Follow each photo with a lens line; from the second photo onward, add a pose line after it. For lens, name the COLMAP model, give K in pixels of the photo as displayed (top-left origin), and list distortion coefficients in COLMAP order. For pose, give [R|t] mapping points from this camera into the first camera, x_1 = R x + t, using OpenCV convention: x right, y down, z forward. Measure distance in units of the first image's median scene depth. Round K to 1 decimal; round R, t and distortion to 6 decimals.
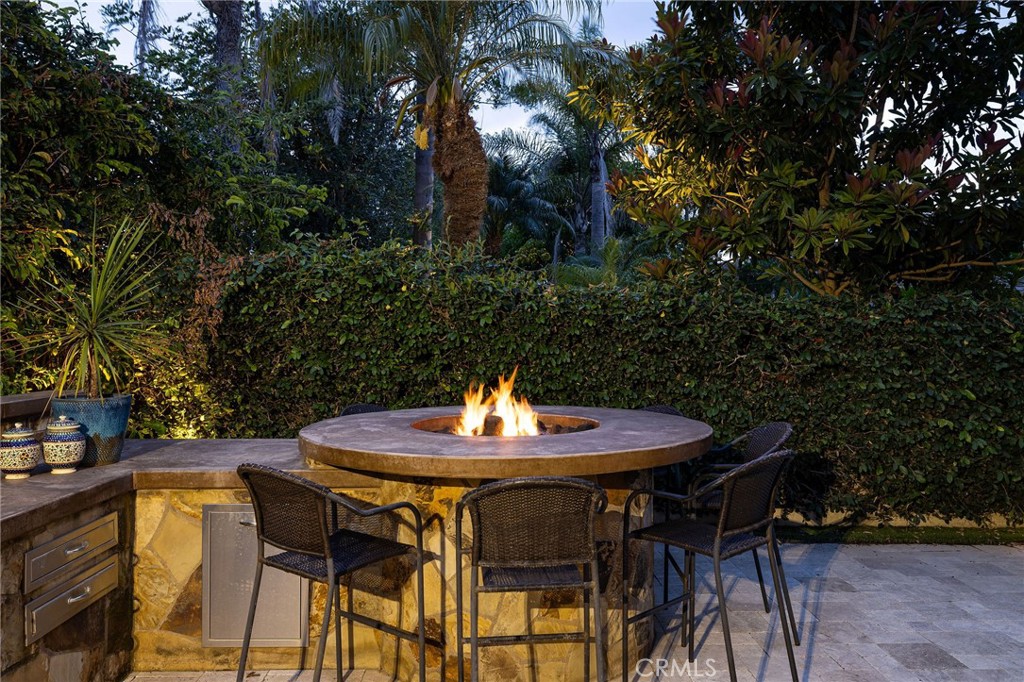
lens RADIAL K [[749.4, 0, 512.0], [0, 749.4, 341.0], [0, 0, 1]] dist [0.003885, 0.001251]
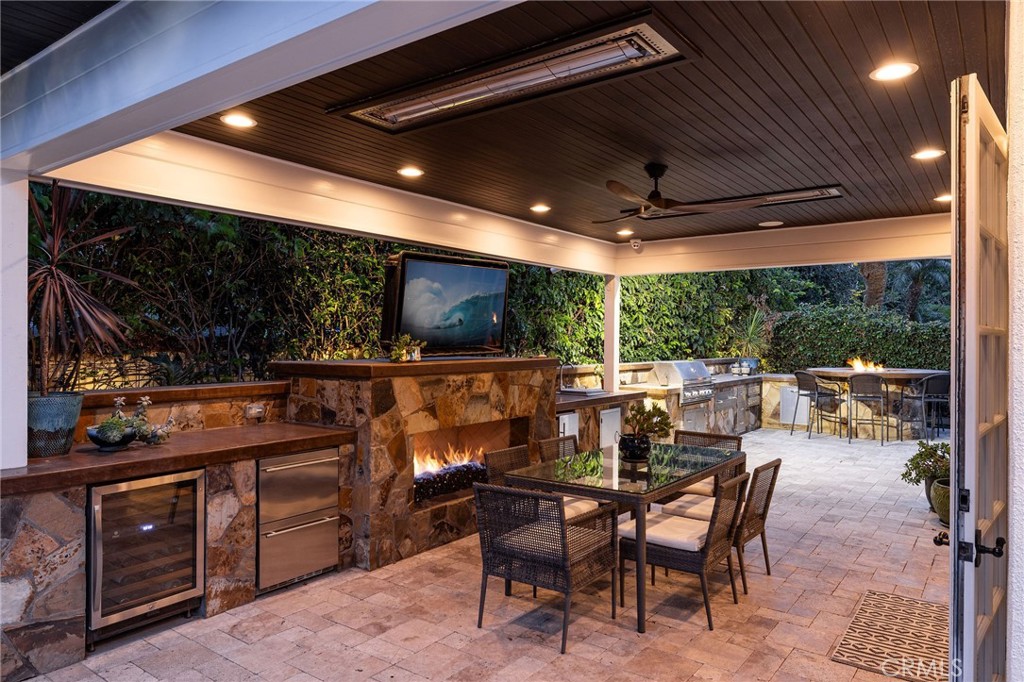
lens RADIAL K [[673.0, 0, 512.0], [0, 673.0, 341.0], [0, 0, 1]] dist [0.002403, 0.000434]
pose [[0.796240, 0.006988, -0.604941, 0.360742], [-0.010146, 0.999947, -0.001803, 0.005287], [0.604896, 0.007574, 0.796268, -1.610100]]
